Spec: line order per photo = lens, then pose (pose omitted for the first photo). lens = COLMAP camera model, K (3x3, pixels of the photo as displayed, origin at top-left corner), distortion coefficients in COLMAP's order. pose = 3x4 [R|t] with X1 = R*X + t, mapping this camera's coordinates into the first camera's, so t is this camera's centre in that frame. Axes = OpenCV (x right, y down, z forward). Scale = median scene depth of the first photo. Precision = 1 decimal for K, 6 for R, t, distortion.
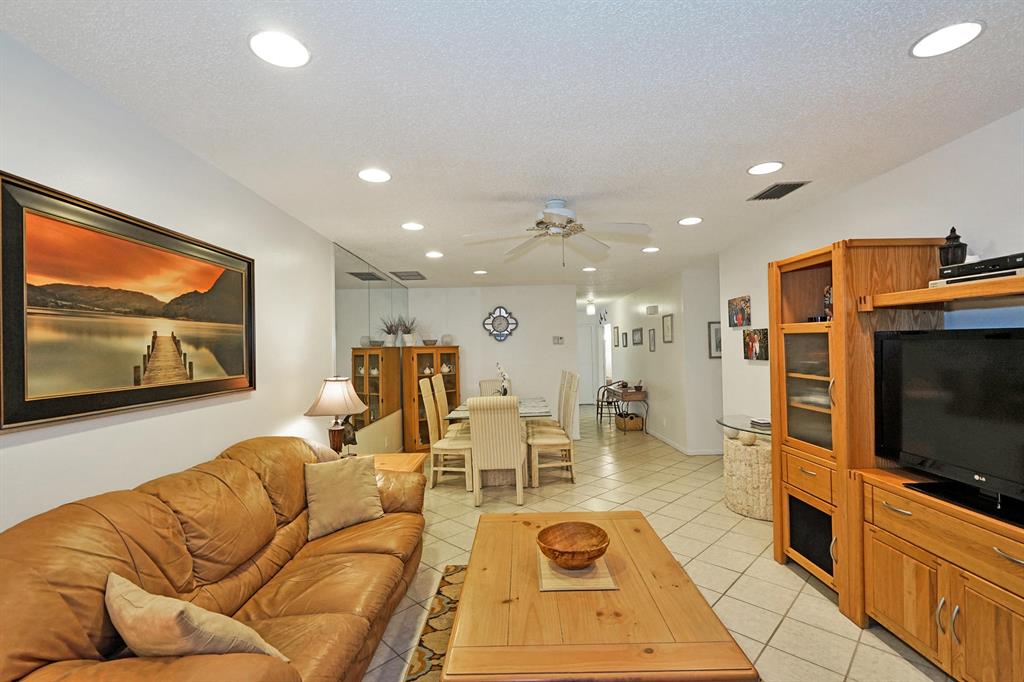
lens RADIAL K [[462.0, 0, 519.1], [0, 462.0, 348.1], [0, 0, 1]] dist [-0.002927, 0.002689]
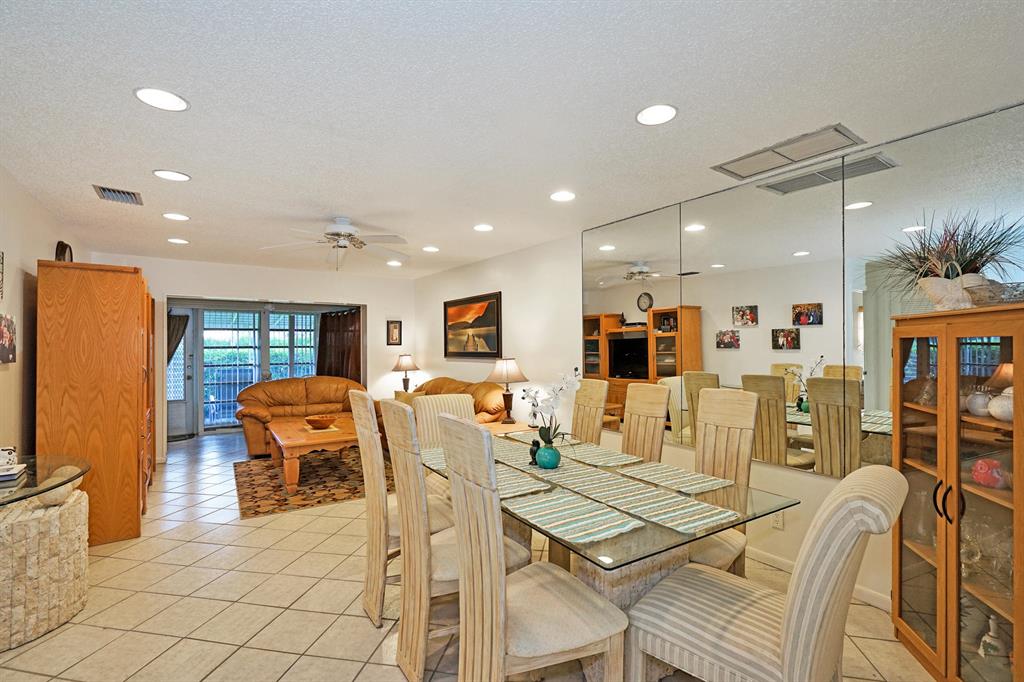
lens RADIAL K [[462.0, 0, 511.5], [0, 462.0, 339.8], [0, 0, 1]] dist [-0.002927, 0.002689]
pose [[-0.832339, 0.019959, -0.553907, 0.336139], [0.026367, 0.999646, -0.003601, 0.012448], [0.553639, -0.017603, -0.832571, 1.938247]]
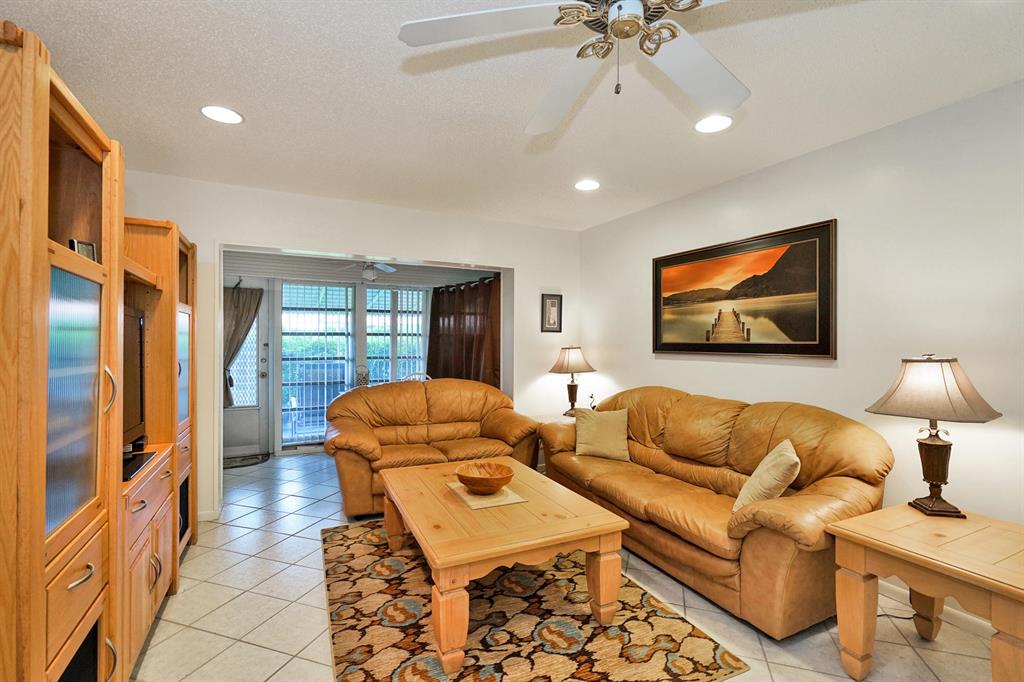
lens RADIAL K [[462.0, 0, 510.9], [0, 462.0, 338.3], [0, 0, 1]] dist [-0.002927, 0.002689]
pose [[-0.904059, 0.017726, -0.427040, 0.308420], [0.017856, 0.999834, 0.003702, 0.024967], [0.427035, -0.004278, -0.904225, 1.151792]]
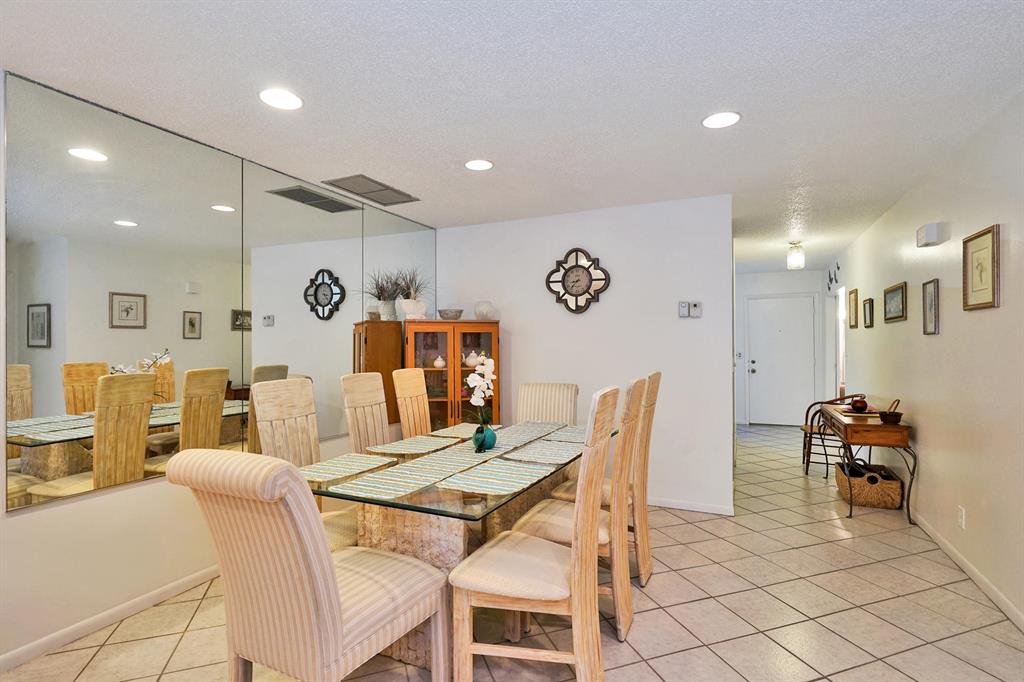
lens RADIAL K [[492.9, 0, 512.6], [0, 492.9, 344.0], [0, 0, 1]] dist [0.004601, -0.000343]
pose [[0.899873, 0.018623, -0.435753, 0.287766], [-0.011354, 0.999750, 0.019280, 0.023757], [0.436003, -0.012402, 0.899860, 0.870311]]
